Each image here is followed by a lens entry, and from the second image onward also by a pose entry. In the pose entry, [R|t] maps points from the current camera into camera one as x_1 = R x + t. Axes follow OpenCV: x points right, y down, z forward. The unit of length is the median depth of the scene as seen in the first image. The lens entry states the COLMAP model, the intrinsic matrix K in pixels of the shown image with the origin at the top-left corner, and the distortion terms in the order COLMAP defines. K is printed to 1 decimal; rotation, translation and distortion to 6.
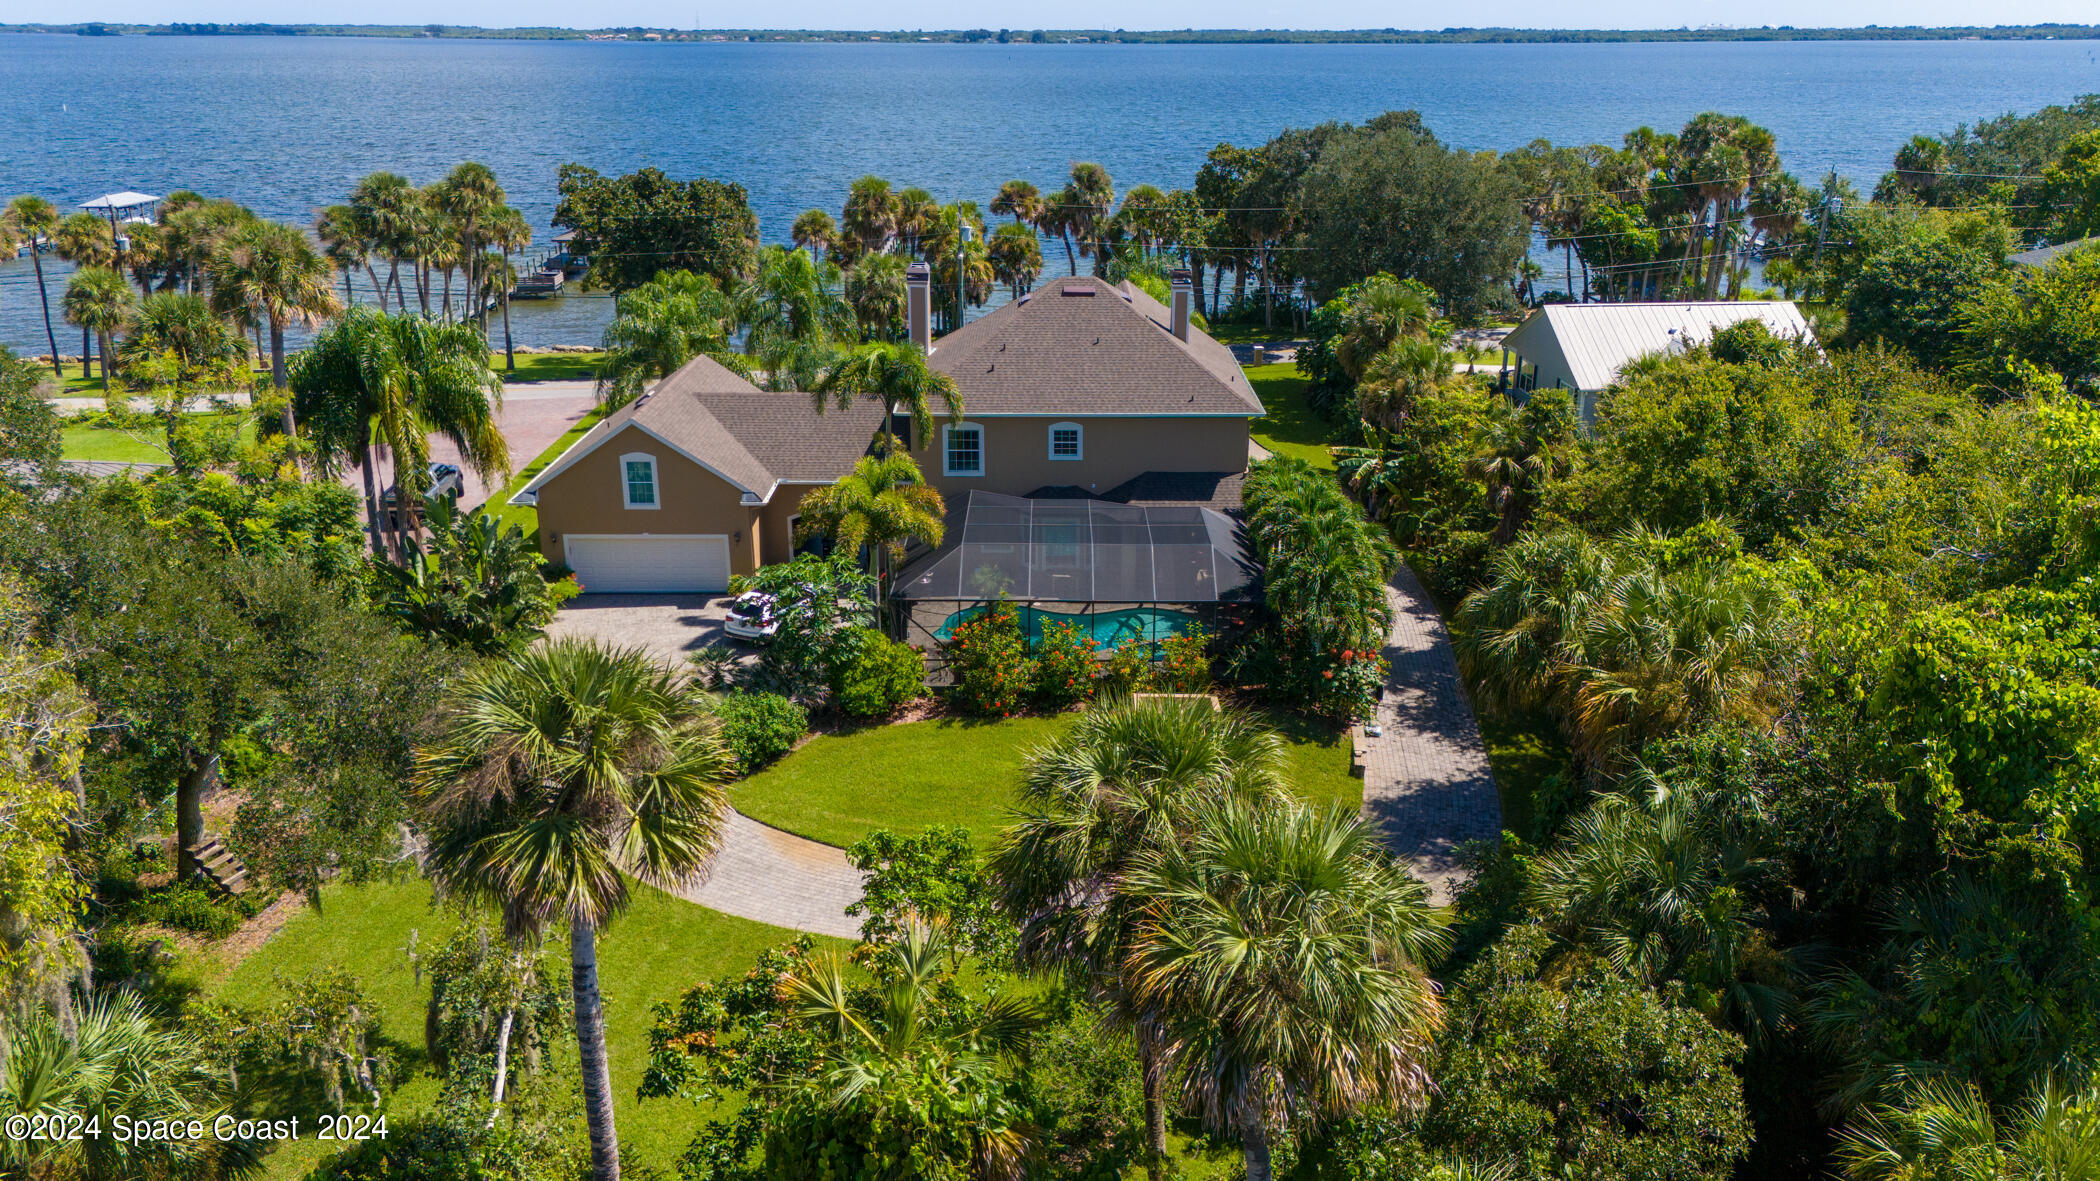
lens RADIAL K [[1561.7, 0, 1042.7], [0, 1561.7, 590.2], [0, 0, 1]] dist [0.099338, -0.097524]
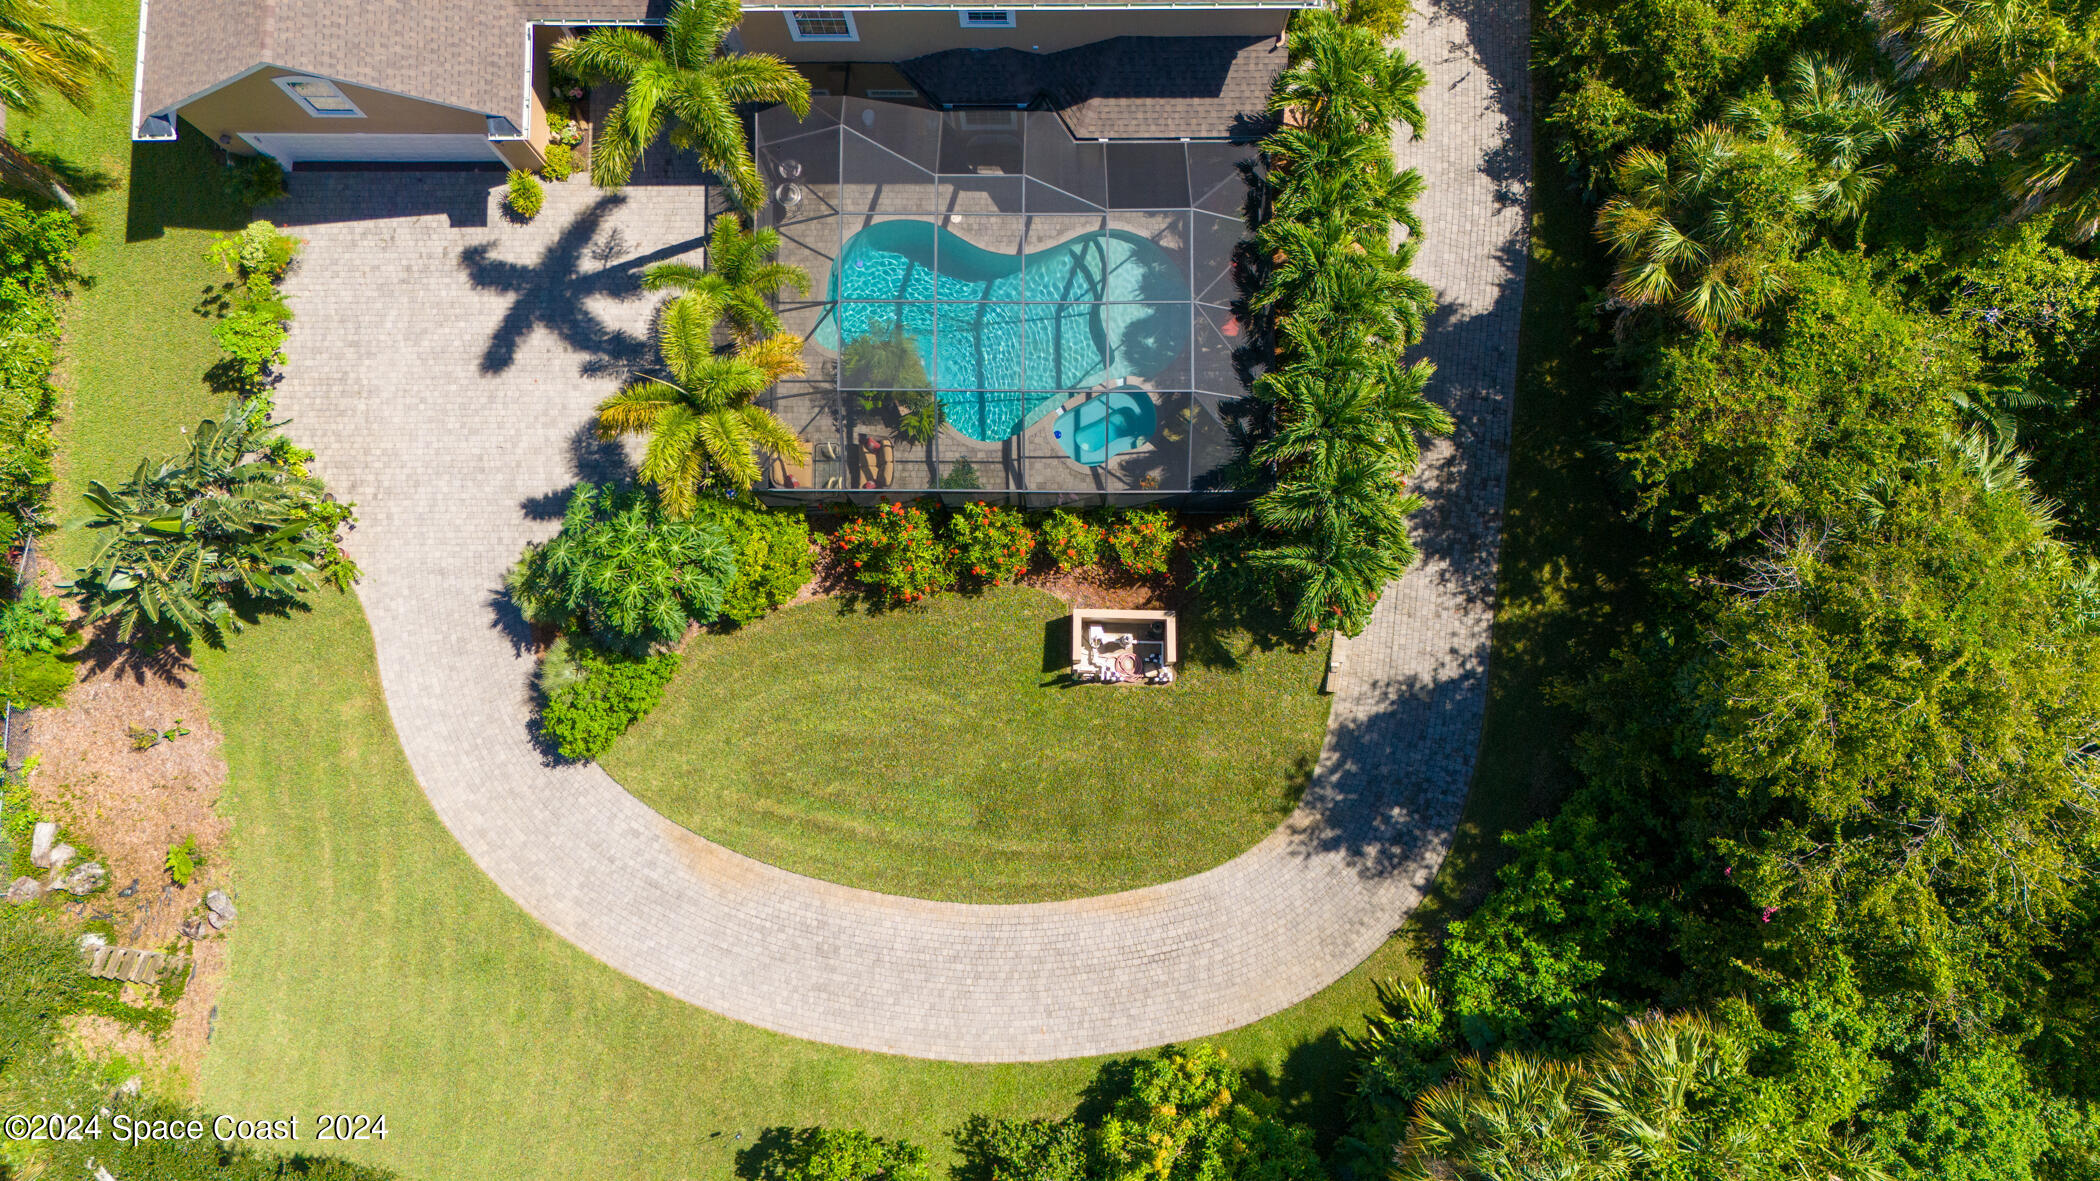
lens RADIAL K [[1561.7, 0, 1042.7], [0, 1561.7, 590.2], [0, 0, 1]] dist [0.099338, -0.097524]
pose [[0.999800, -0.004899, -0.019385, 0.059219], [0.019543, 0.444330, 0.895650, -0.676713], [0.004226, -0.895850, 0.444337, 0.655991]]
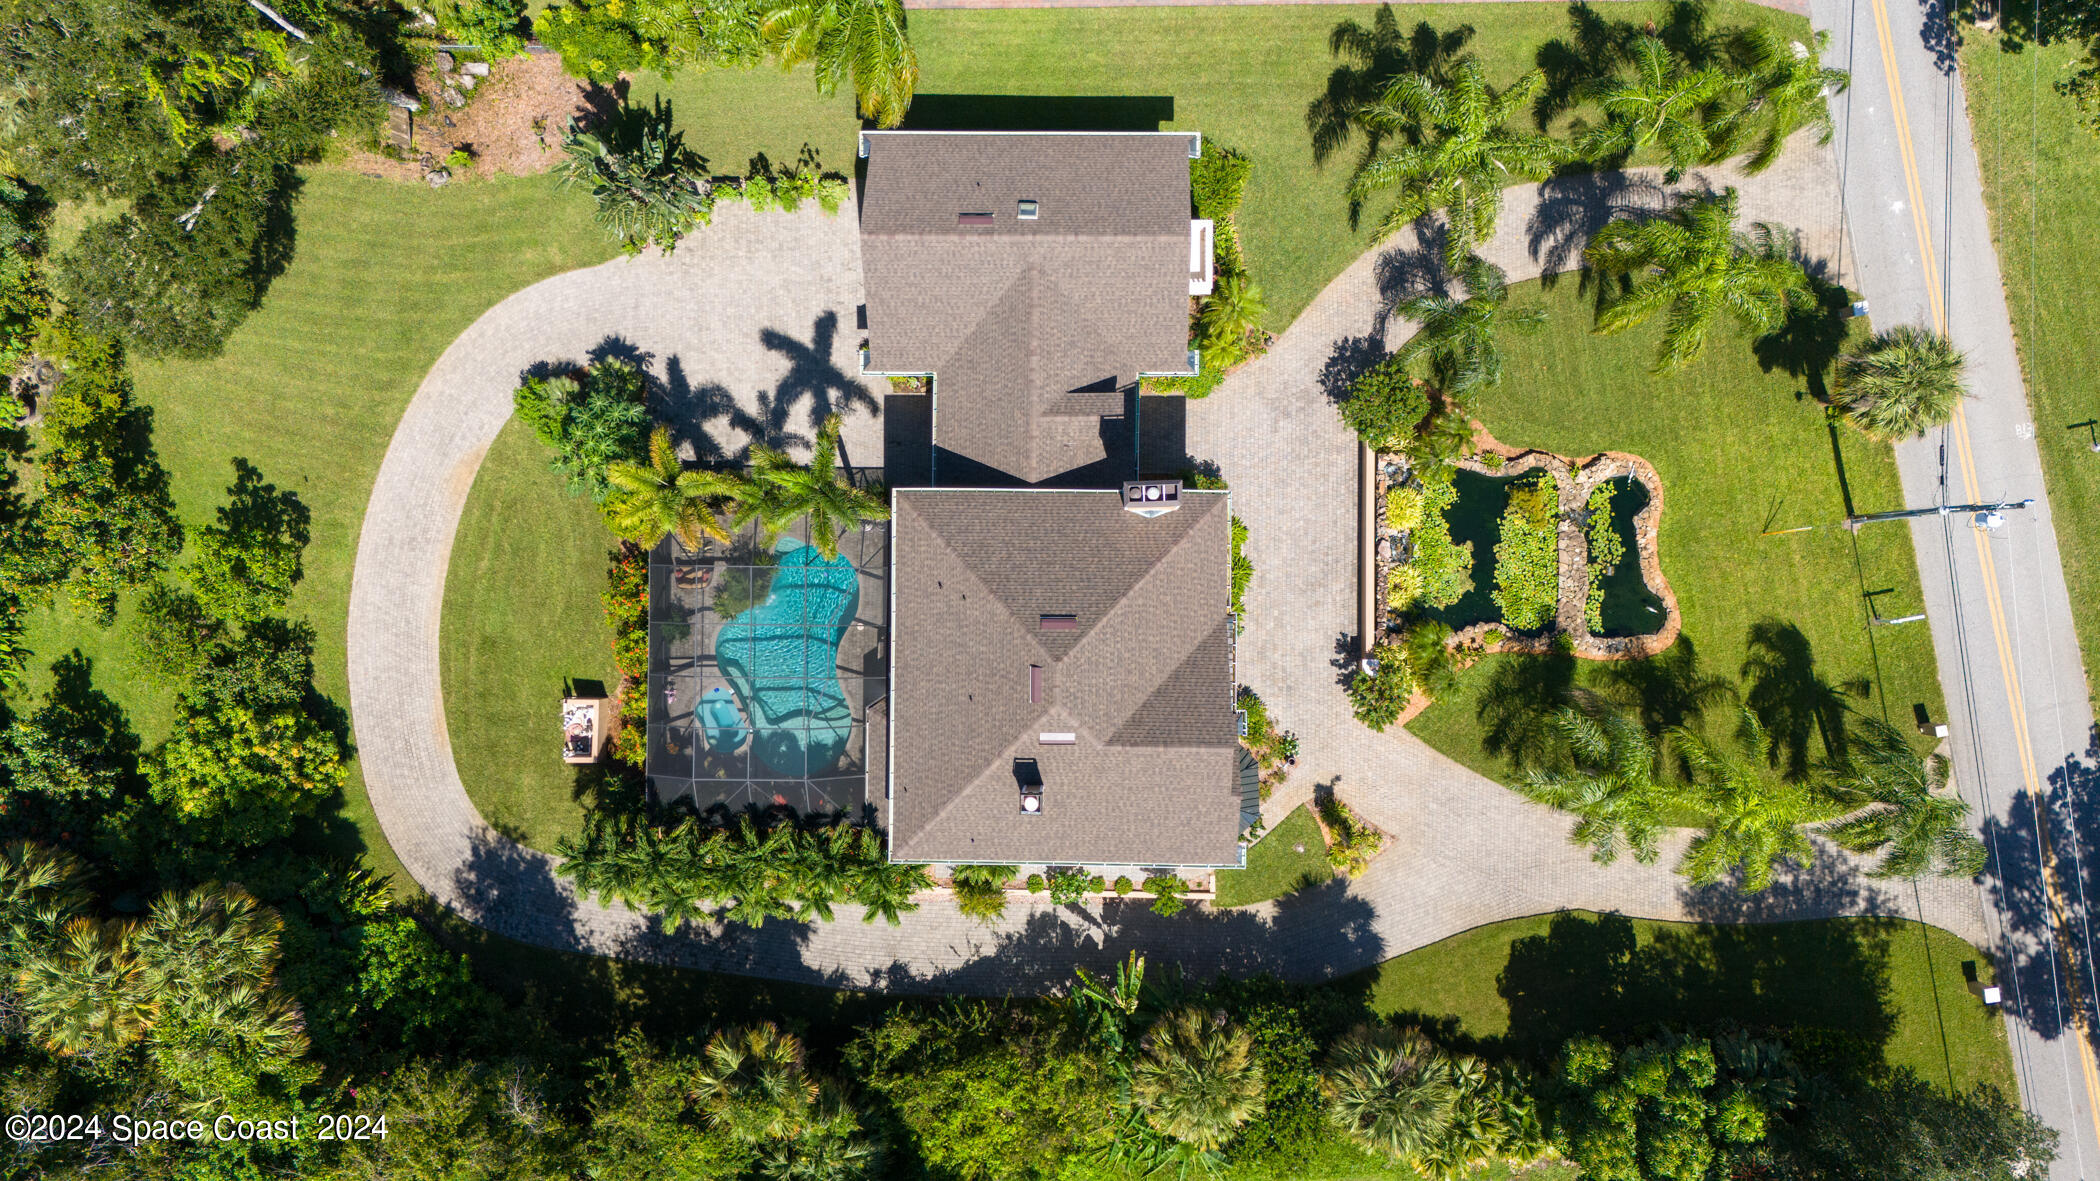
lens RADIAL K [[1561.7, 0, 1042.7], [0, 1561.7, 590.2], [0, 0, 1]] dist [0.099338, -0.097524]
pose [[-0.009170, 0.999948, 0.004525, -0.044929], [-0.295855, -0.007036, 0.955207, -1.338776], [0.955189, 0.007421, 0.295904, 0.975948]]
